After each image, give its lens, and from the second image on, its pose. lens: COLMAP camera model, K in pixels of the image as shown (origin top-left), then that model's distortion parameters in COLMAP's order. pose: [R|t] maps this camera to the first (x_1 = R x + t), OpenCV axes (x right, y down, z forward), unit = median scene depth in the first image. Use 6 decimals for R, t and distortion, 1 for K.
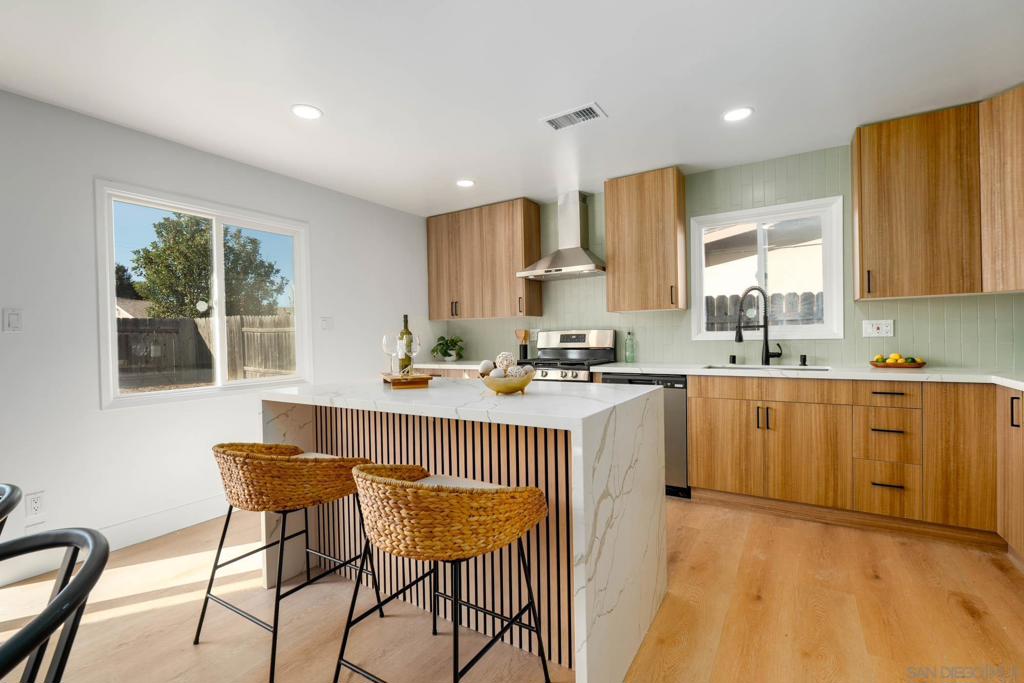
lens RADIAL K [[452.9, 0, 518.0], [0, 452.9, 340.6], [0, 0, 1]] dist [-0.004548, 0.000994]
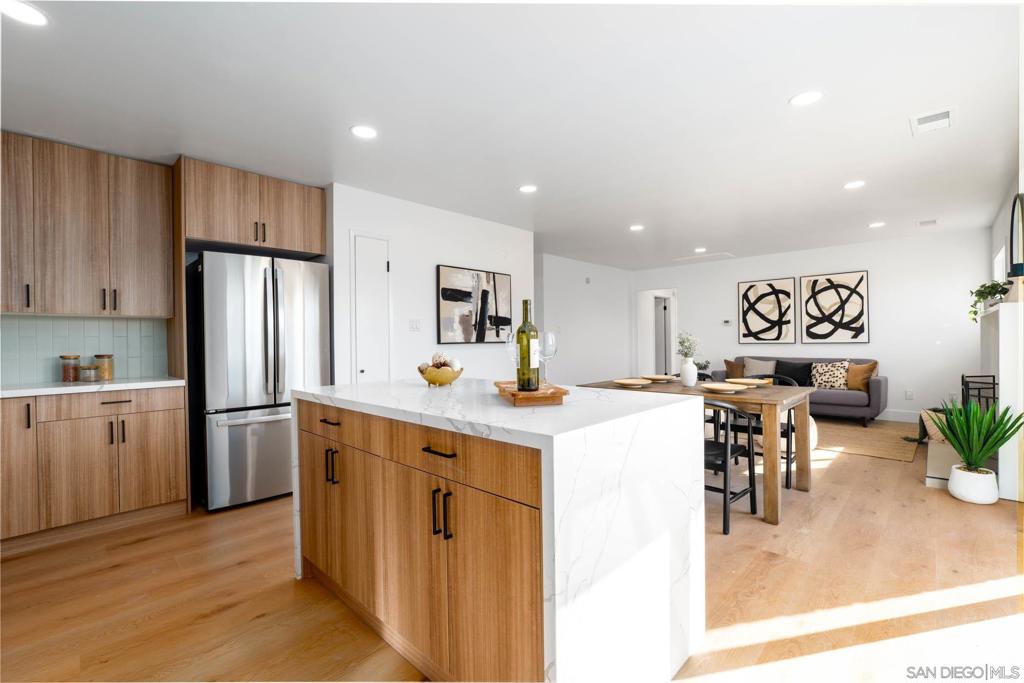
lens RADIAL K [[452.9, 0, 518.6], [0, 452.9, 340.9], [0, 0, 1]] dist [-0.004548, 0.000994]
pose [[-0.978790, 0.032409, 0.202284, -0.270345], [0.033640, 0.999430, 0.002648, -0.001133], [-0.202083, 0.009397, -0.979323, 1.203776]]
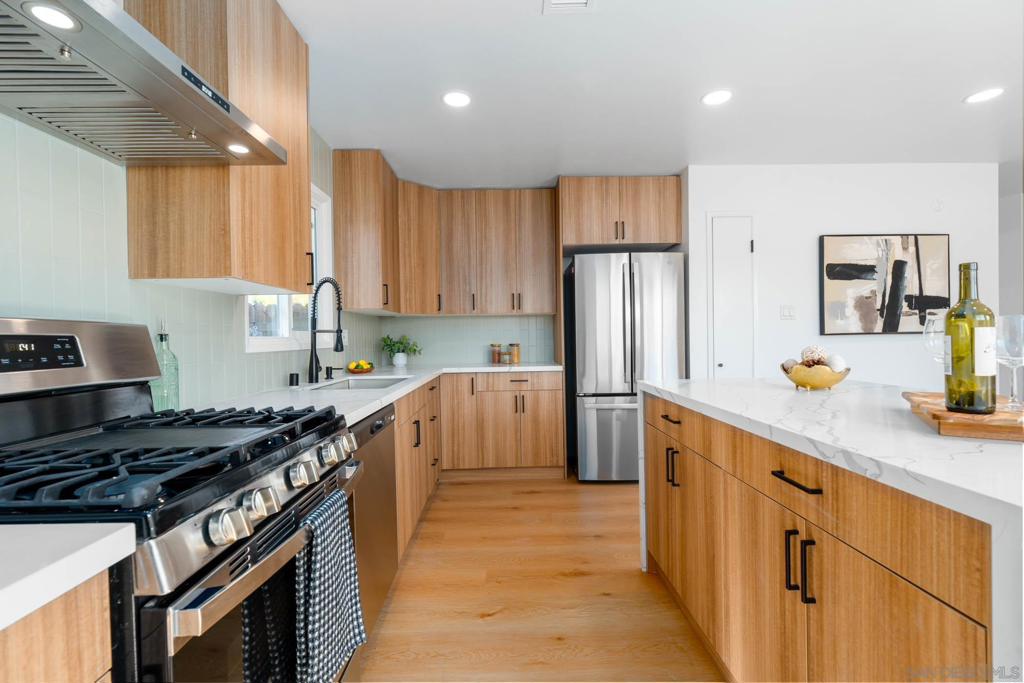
lens RADIAL K [[452.9, 0, 508.5], [0, 452.9, 341.2], [0, 0, 1]] dist [-0.004548, 0.000994]
pose [[-0.538638, 0.021251, 0.842269, -0.267293], [0.032424, 0.999464, -0.004482, -0.001028], [-0.841913, 0.024896, -0.539039, 1.138231]]
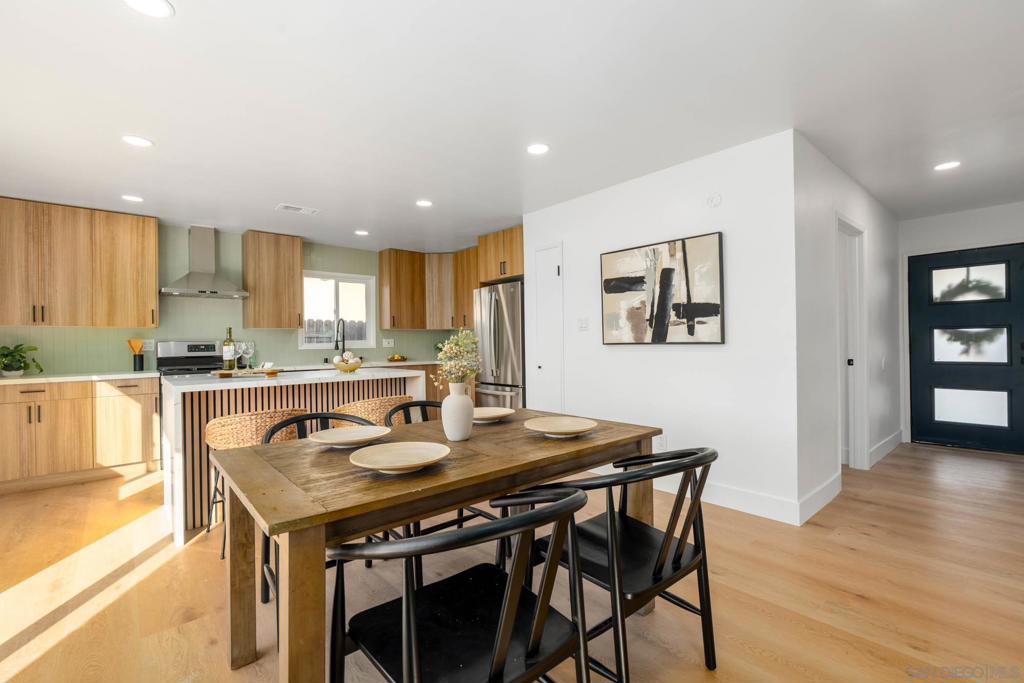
lens RADIAL K [[452.9, 0, 512.0], [0, 452.9, 343.5], [0, 0, 1]] dist [-0.004548, 0.000994]
pose [[0.297024, 0.013170, 0.954779, -0.944251], [0.013504, 0.999747, -0.017992, 0.018563], [-0.954774, 0.018237, 0.296771, -0.151262]]
